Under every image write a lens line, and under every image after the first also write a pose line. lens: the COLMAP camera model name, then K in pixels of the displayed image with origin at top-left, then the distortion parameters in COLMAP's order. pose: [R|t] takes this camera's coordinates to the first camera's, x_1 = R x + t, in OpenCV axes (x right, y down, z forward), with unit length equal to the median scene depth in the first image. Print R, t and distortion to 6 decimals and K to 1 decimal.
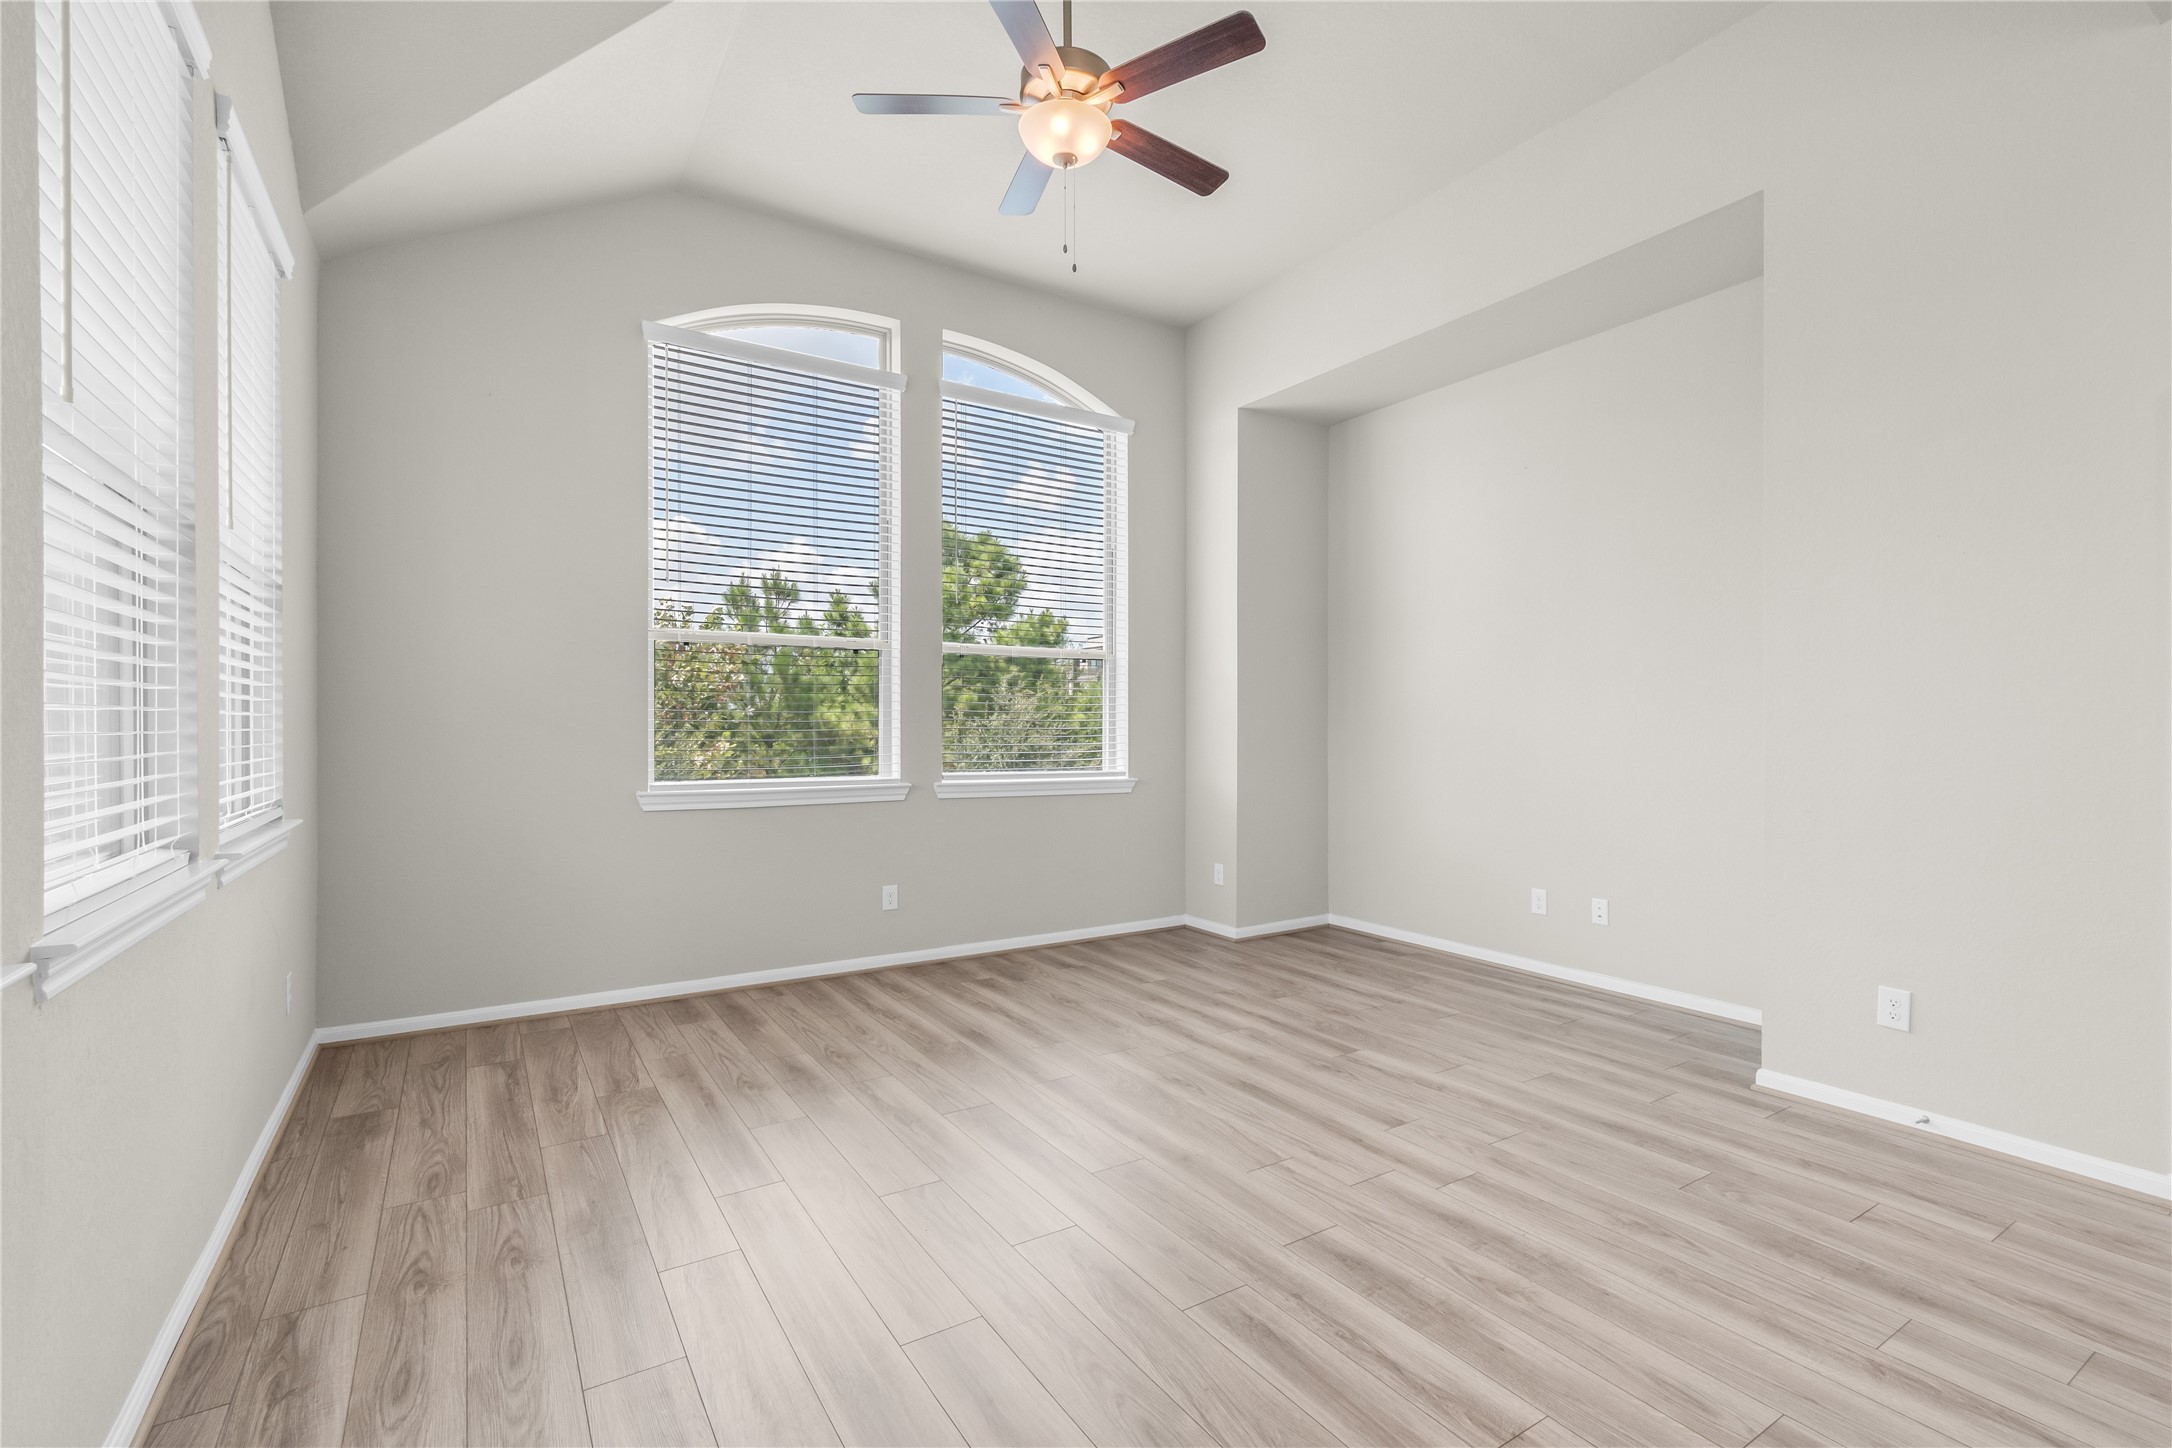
lens RADIAL K [[963.1, 0, 1089.2], [0, 963.1, 727.7], [0, 0, 1]] dist [0.003549, -0.001845]
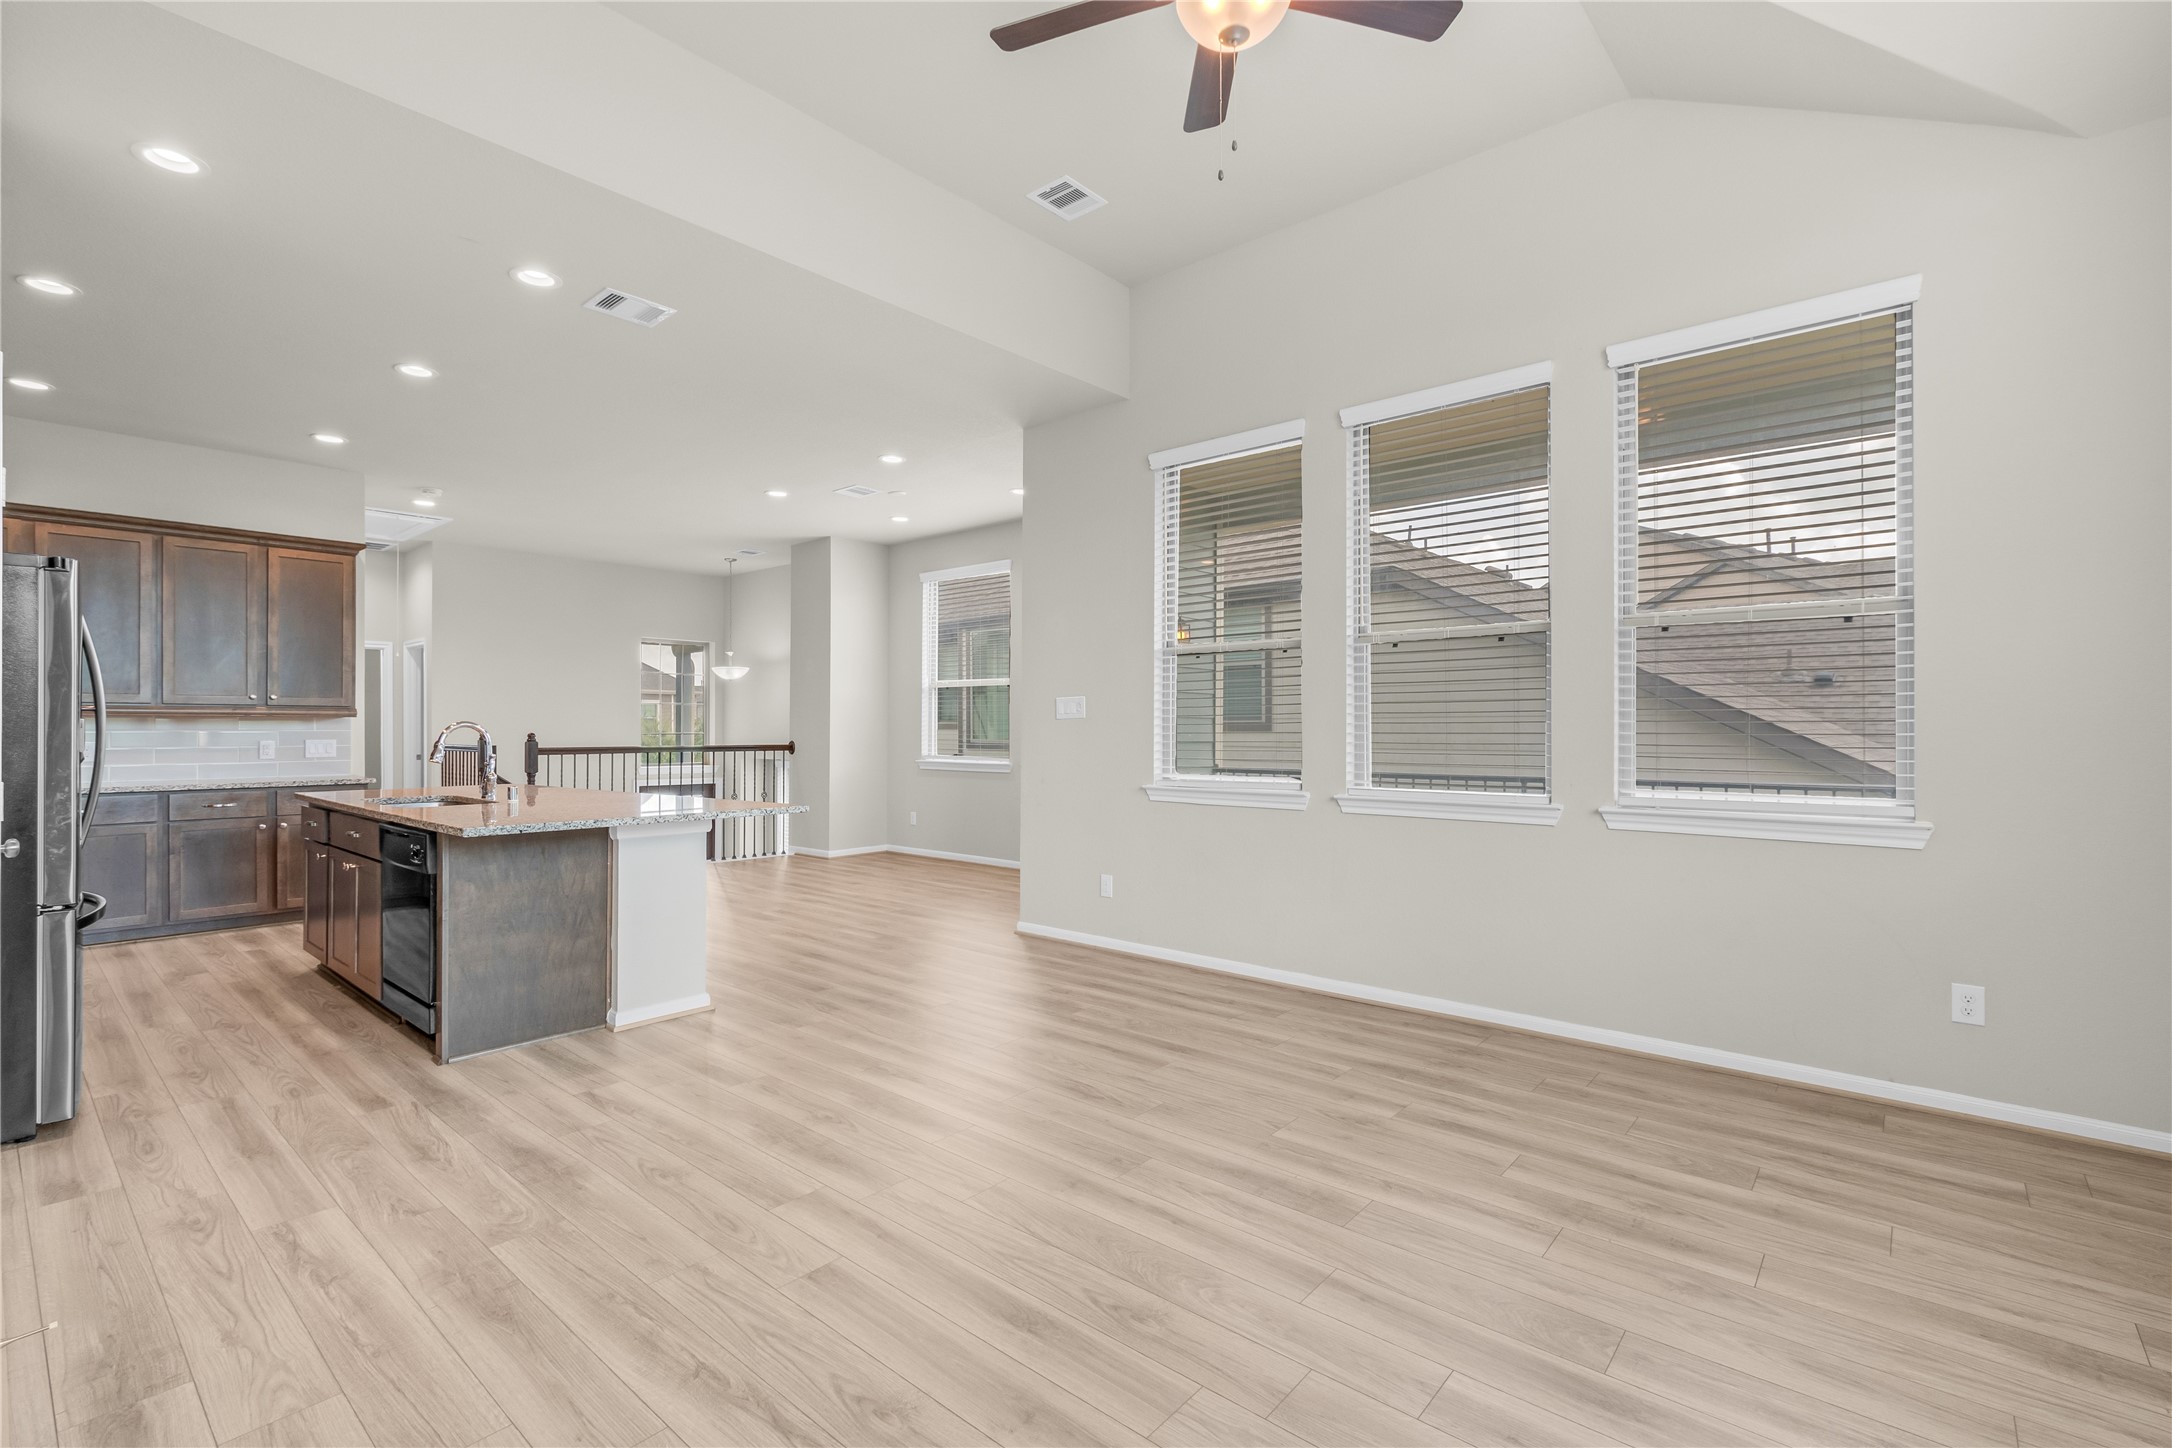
lens RADIAL K [[963.1, 0, 1079.2], [0, 963.1, 725.1], [0, 0, 1]] dist [0.003549, -0.001845]
pose [[-0.958334, -0.000423, -0.285651, 0.292996], [-0.000676, 0.999999, 0.000788, -0.010459], [0.285651, 0.000948, -0.958333, 1.526103]]
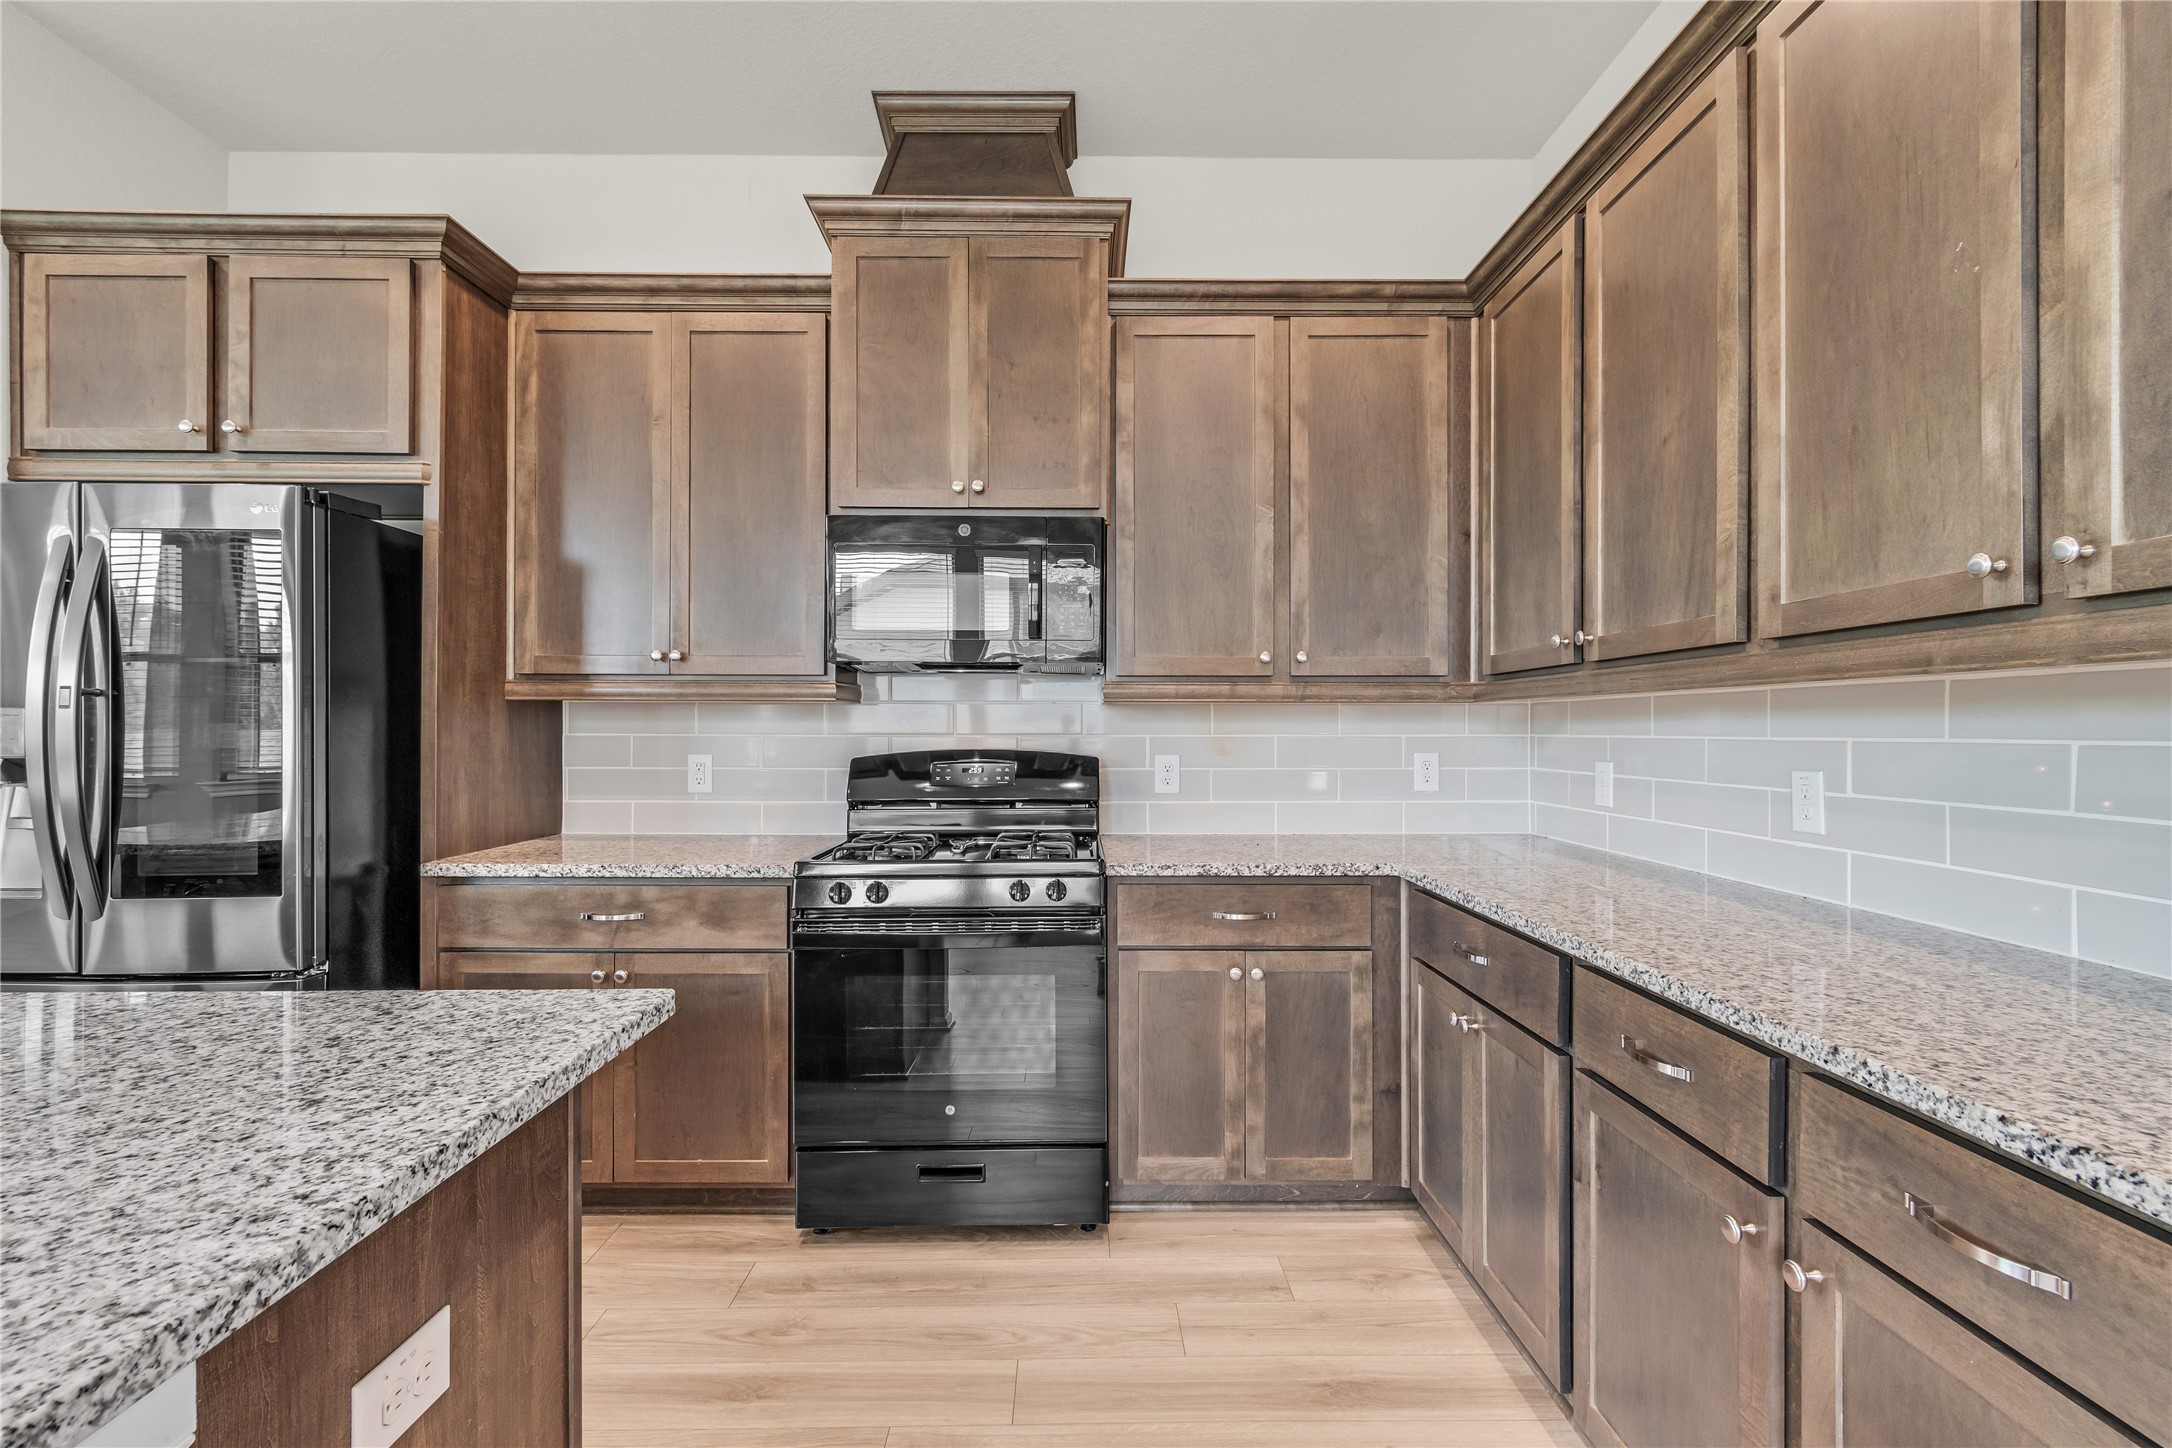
lens RADIAL K [[963.1, 0, 1079.3], [0, 963.1, 725.7], [0, 0, 1]] dist [0.003549, -0.001845]
pose [[0.527172, 0.006986, 0.849730, 0.788951], [-0.002120, 0.999974, -0.006906, -0.000552], [-0.849756, 0.001839, 0.527173, -0.519300]]
